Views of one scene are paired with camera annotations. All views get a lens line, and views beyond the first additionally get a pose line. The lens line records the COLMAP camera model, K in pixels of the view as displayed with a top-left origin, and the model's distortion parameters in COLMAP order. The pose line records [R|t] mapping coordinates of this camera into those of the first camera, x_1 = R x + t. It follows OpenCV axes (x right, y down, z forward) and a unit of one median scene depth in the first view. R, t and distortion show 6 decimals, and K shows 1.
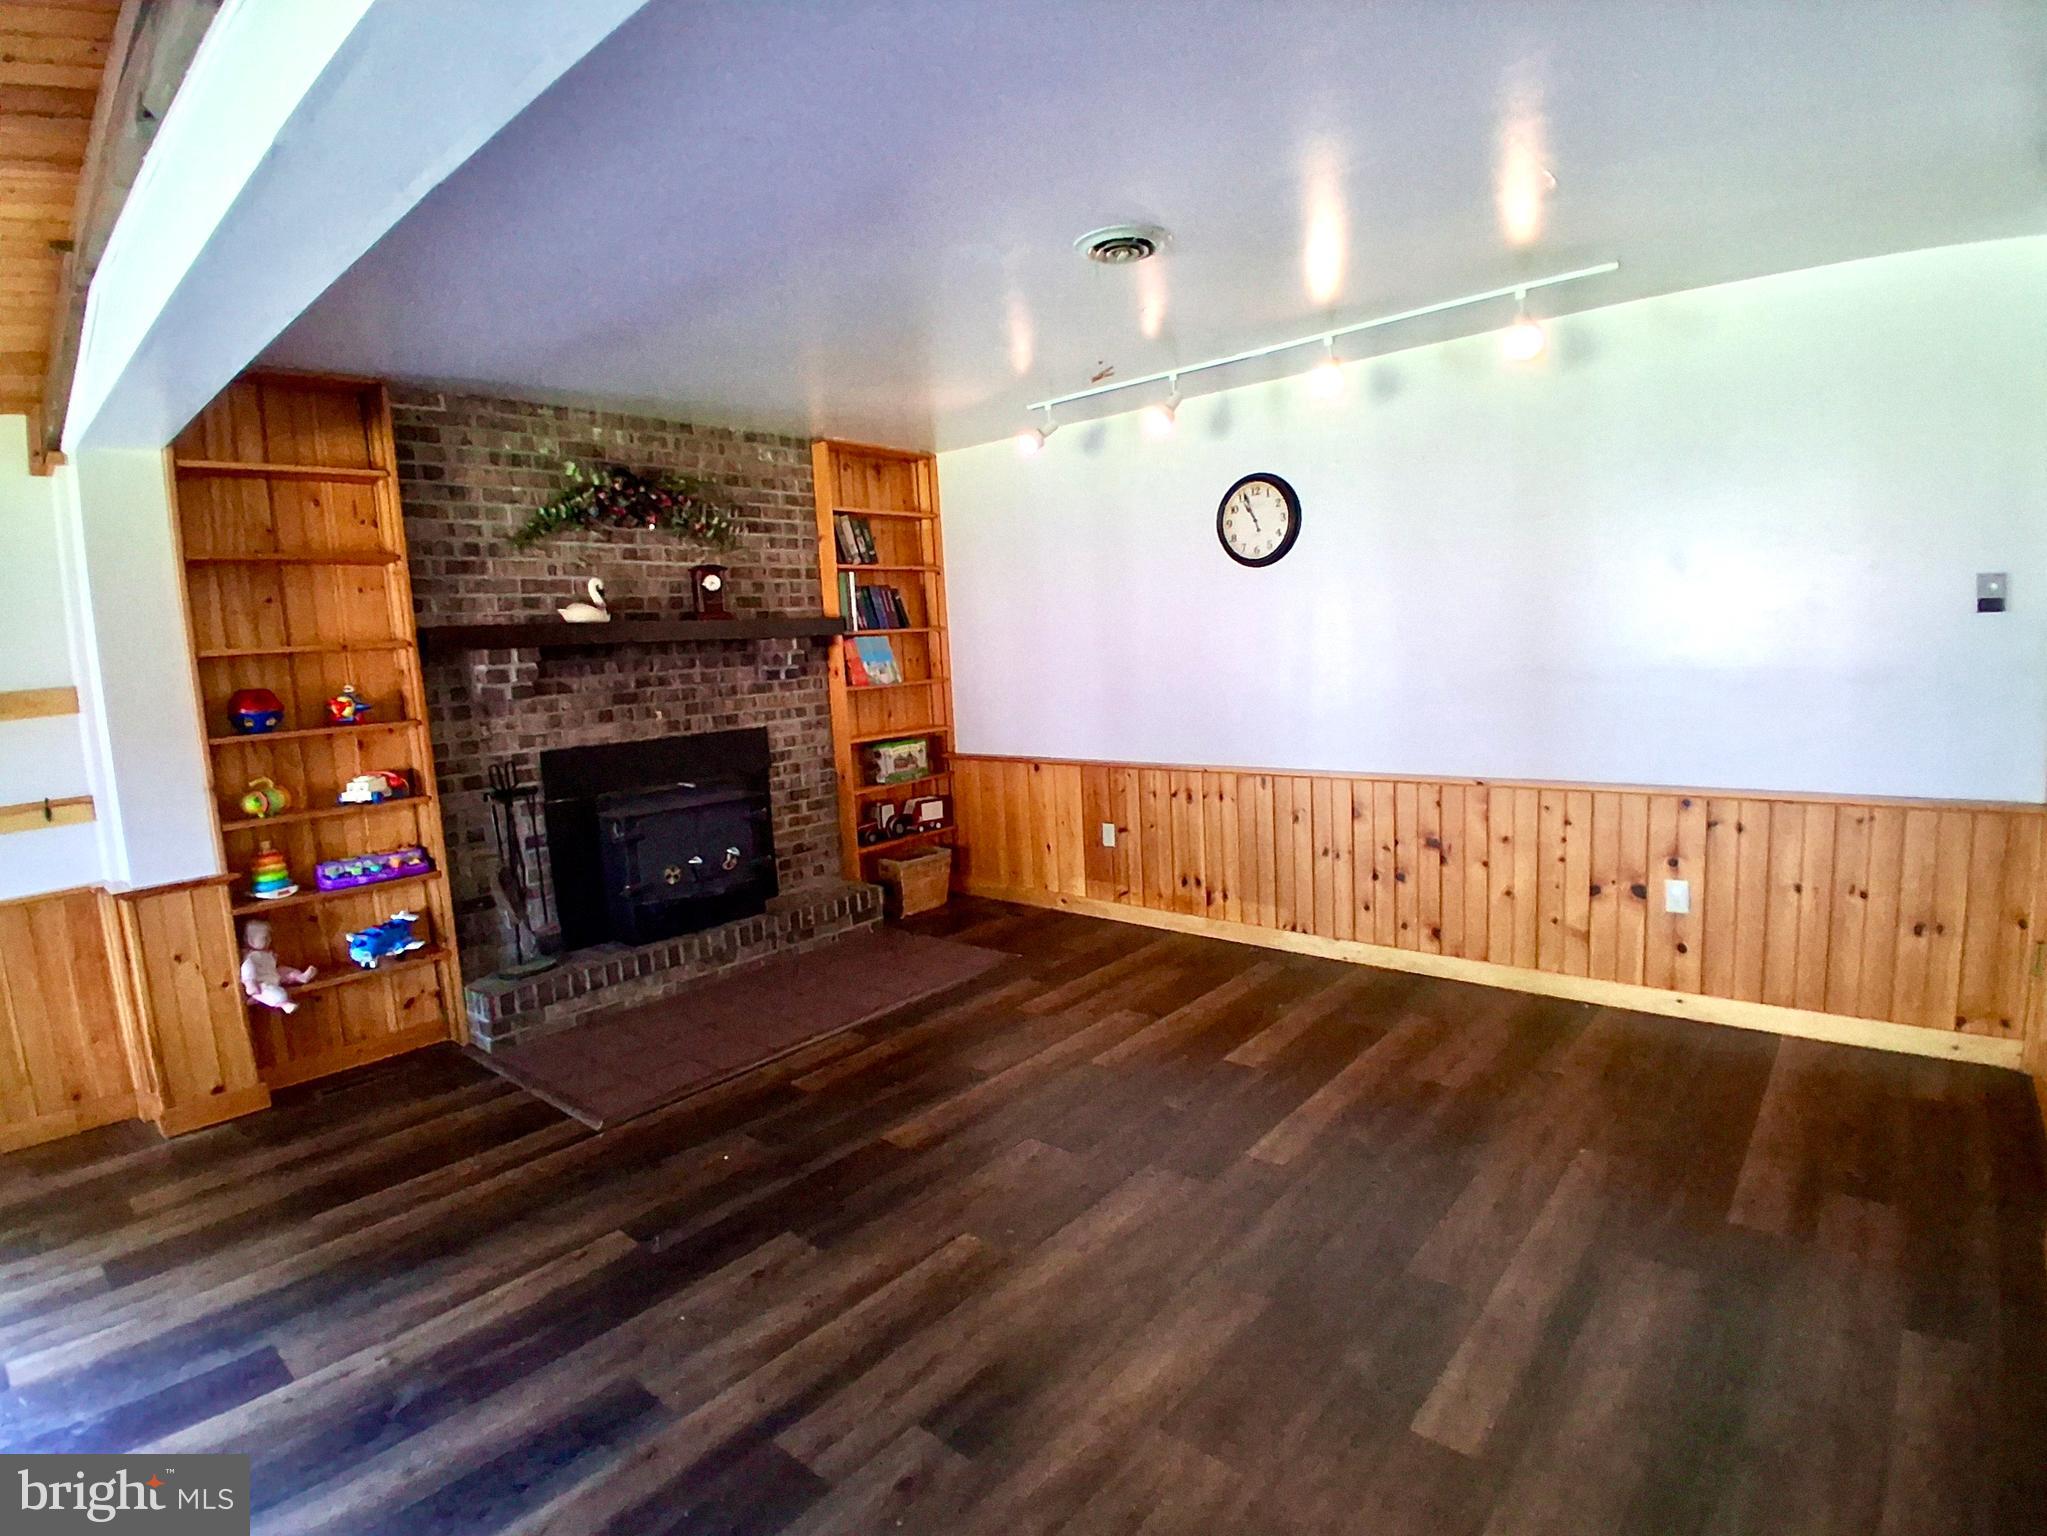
lens RADIAL K [[1016.7, 0, 1011.2], [0, 1016.7, 773.4], [0, 0, 1]] dist [-0.031961, -0.015928]
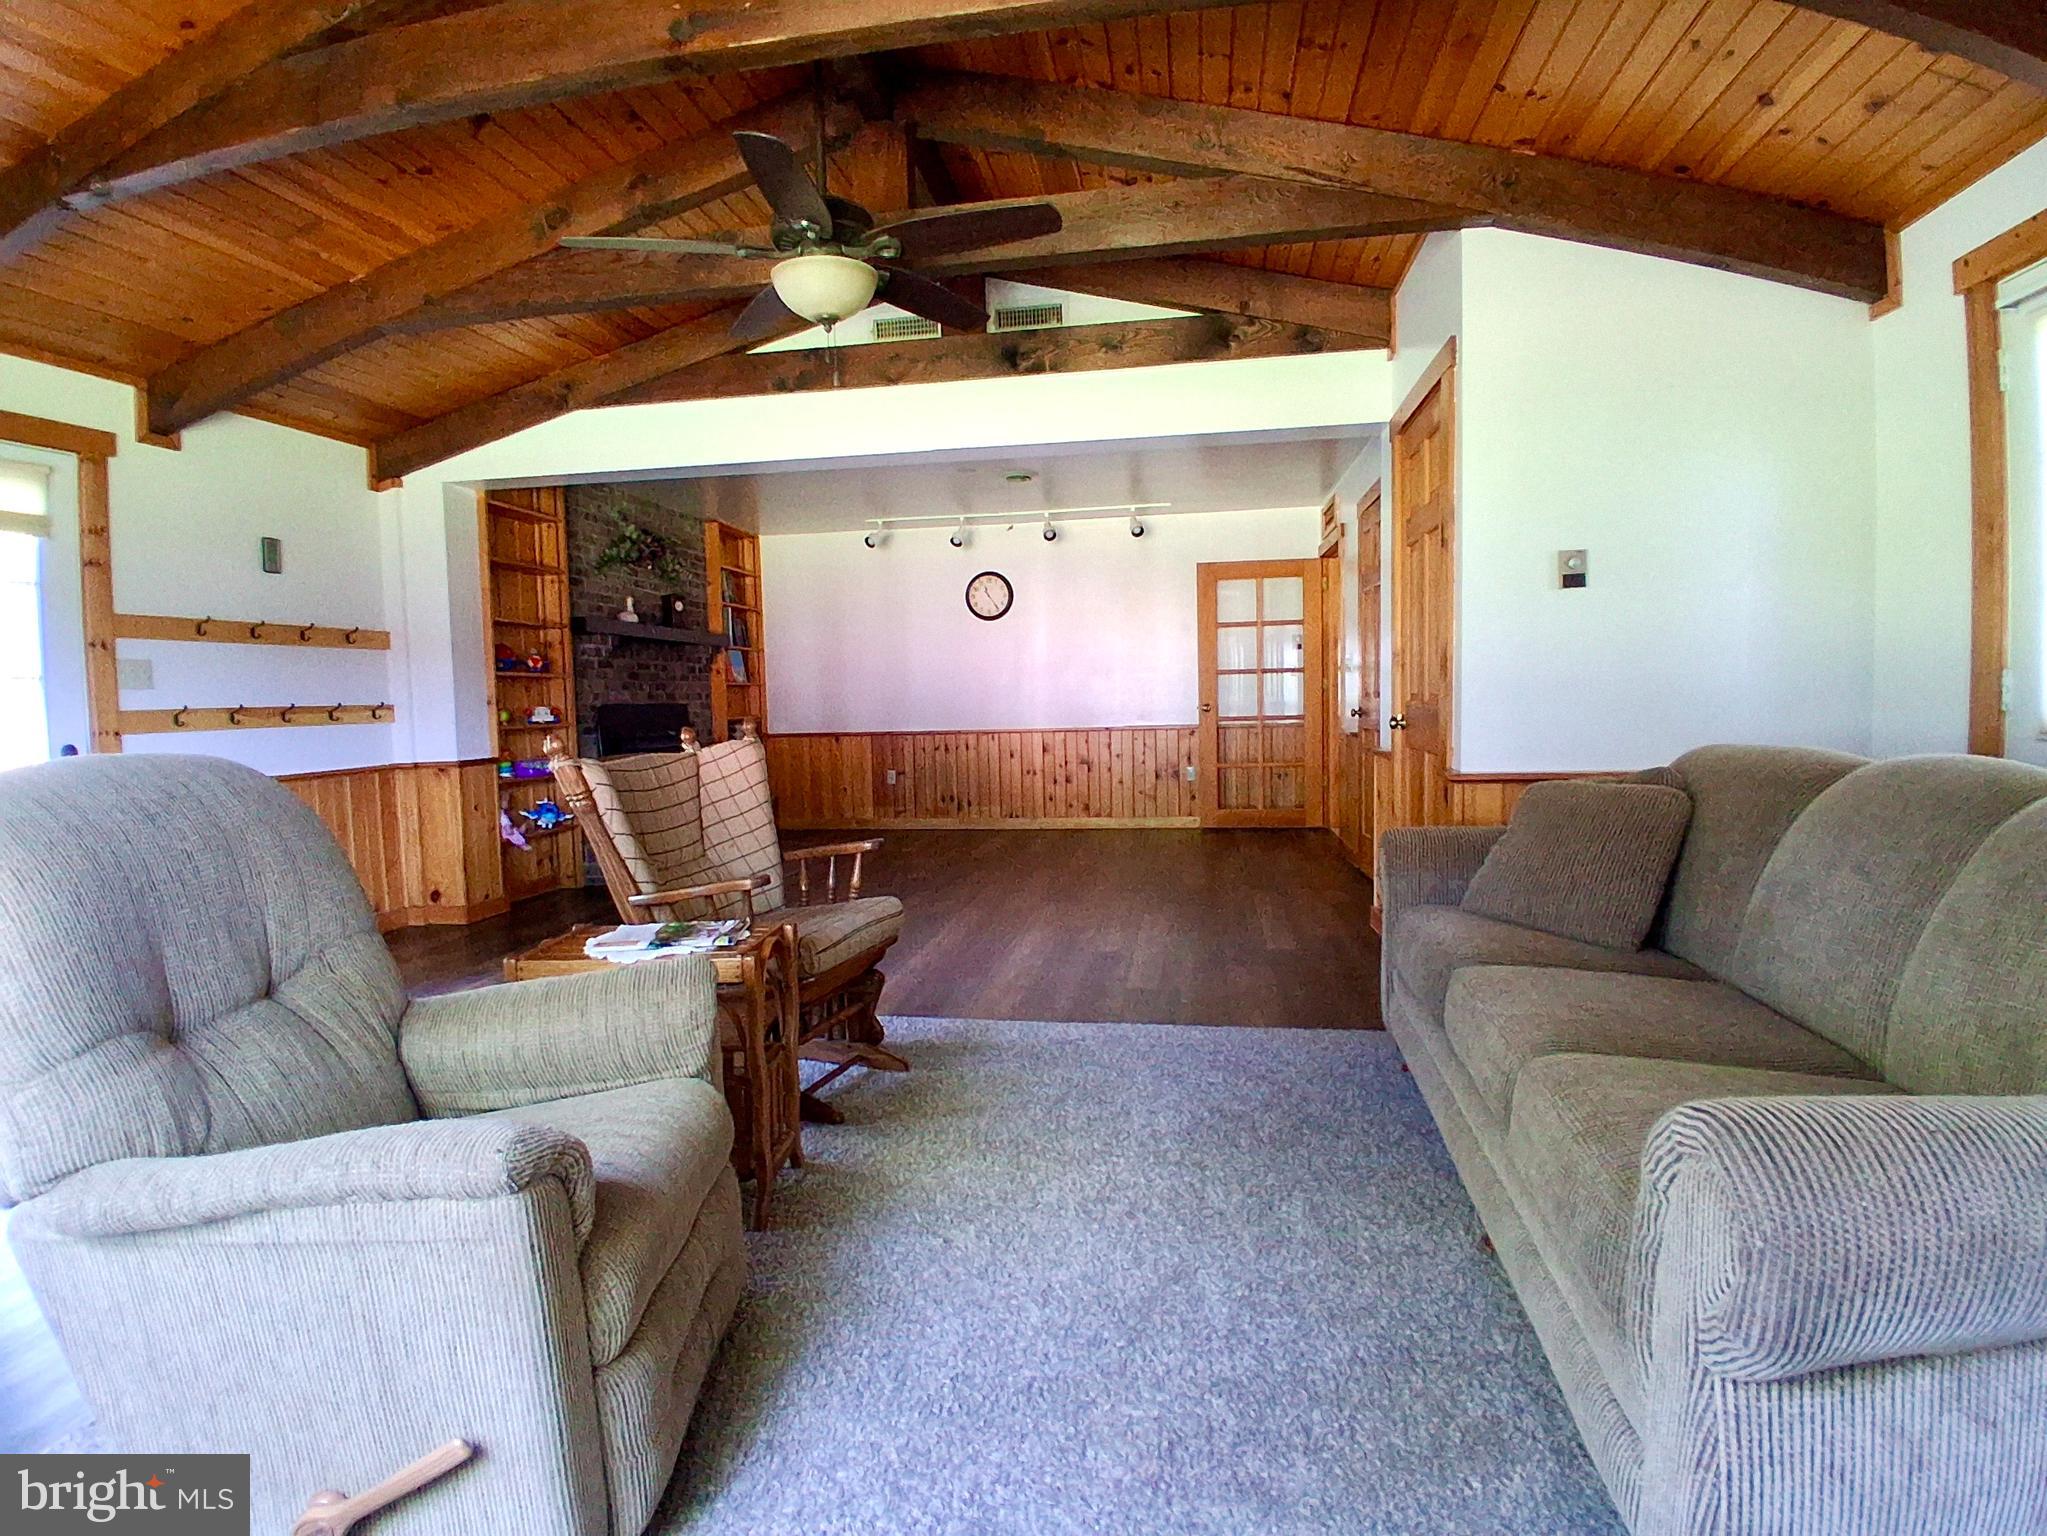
lens RADIAL K [[1016.7, 0, 1037.4], [0, 1016.7, 753.9], [0, 0, 1]] dist [-0.031961, -0.015928]
pose [[0.847480, 0.001981, 0.530823, -0.667789], [0.048758, 0.995475, -0.081558, 0.196032], [-0.528583, 0.095000, 0.843549, -0.594916]]
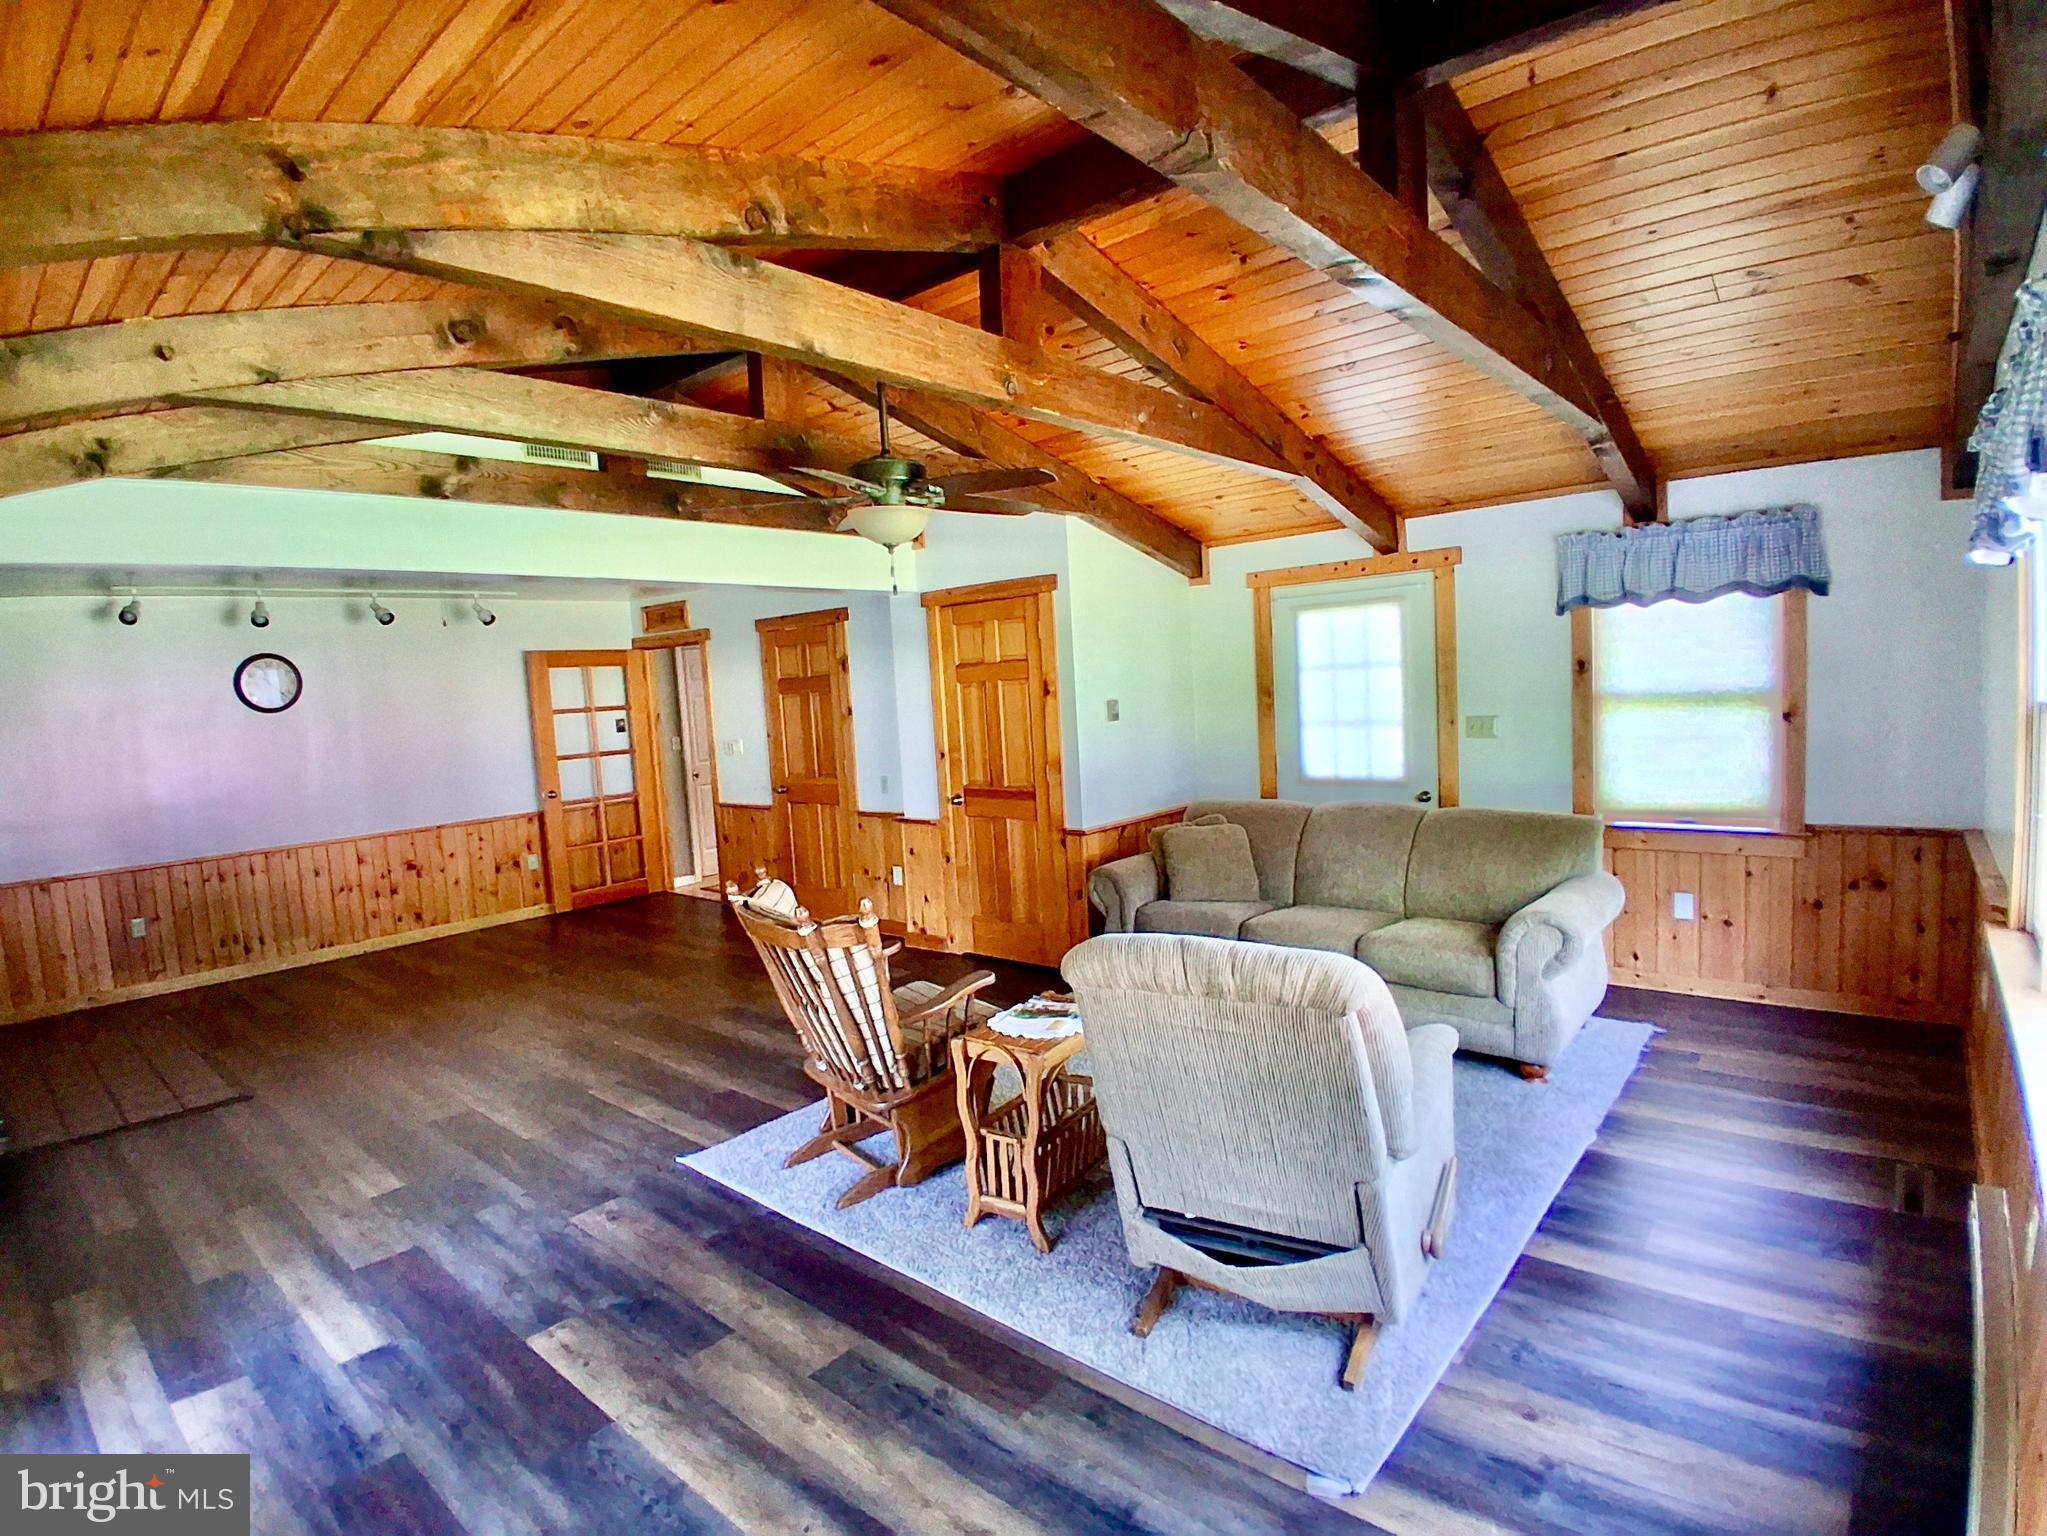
lens RADIAL K [[1016.7, 0, 1036.1], [0, 1016.7, 771.7], [0, 0, 1]] dist [-0.031961, -0.015928]
pose [[-0.008385, -0.037692, 0.999254, -1.248995], [0.186951, 0.981611, 0.038596, 0.038378], [-0.982334, 0.187135, -0.001184, -0.110569]]
